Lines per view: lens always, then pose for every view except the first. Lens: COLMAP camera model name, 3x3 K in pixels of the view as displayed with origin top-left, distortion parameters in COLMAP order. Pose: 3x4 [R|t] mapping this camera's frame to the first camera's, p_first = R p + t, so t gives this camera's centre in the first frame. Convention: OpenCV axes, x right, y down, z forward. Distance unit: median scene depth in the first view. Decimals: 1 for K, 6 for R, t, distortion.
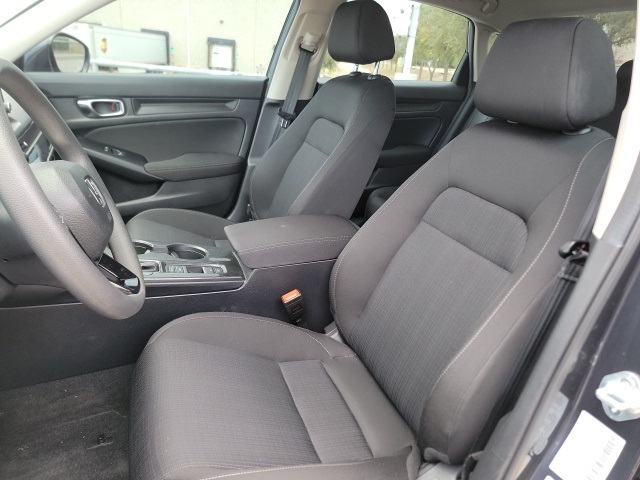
lens RADIAL K [[451.8, 0, 320.0], [0, 451.8, 240.0], [0, 0, 1]] dist [0.040990, 0.000025]
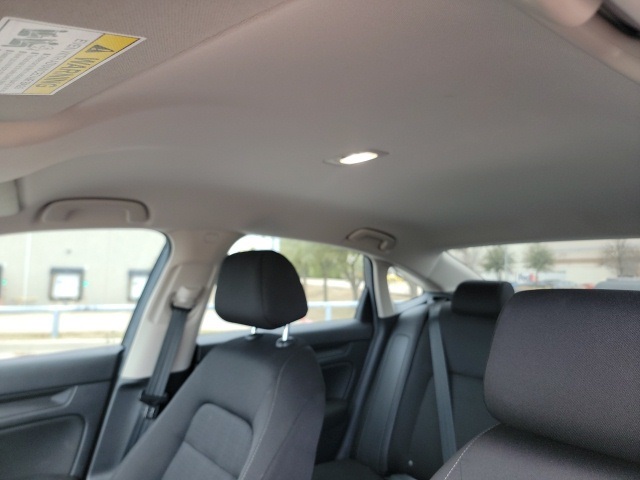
lens RADIAL K [[451.8, 0, 320.0], [0, 451.8, 240.0], [0, 0, 1]] dist [0.040990, 0.000025]
pose [[0.951659, -0.048158, 0.303359, -0.031974], [0.174345, 0.897808, -0.404407, -0.169678], [-0.252882, 0.437746, 0.862803, 0.244064]]
